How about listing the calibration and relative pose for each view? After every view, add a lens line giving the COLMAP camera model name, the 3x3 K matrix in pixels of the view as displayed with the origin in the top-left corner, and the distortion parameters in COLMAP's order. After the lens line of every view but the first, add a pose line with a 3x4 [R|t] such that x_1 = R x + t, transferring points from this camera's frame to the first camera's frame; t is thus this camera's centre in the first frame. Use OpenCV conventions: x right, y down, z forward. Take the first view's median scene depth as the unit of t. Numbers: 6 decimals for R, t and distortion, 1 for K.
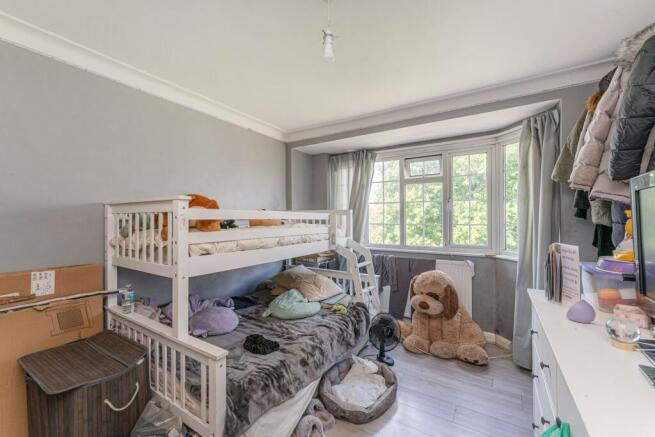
lens RADIAL K [[271.9, 0, 327.5], [0, 271.9, 218.5], [0, 0, 1]] dist [-0.000263, -0.000147]
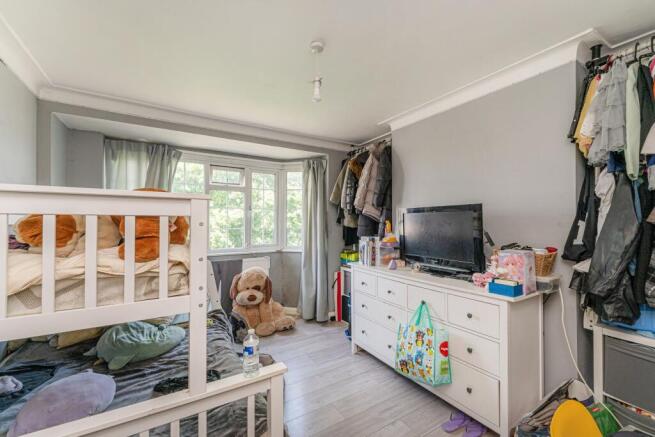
lens RADIAL K [[271.9, 0, 327.5], [0, 271.9, 218.5], [0, 0, 1]] dist [-0.000263, -0.000147]
pose [[0.423999, 0.015291, 0.905534, -0.560220], [-0.003156, 0.999876, -0.015406, -0.003949], [-0.905657, 0.003675, 0.423995, 0.209337]]
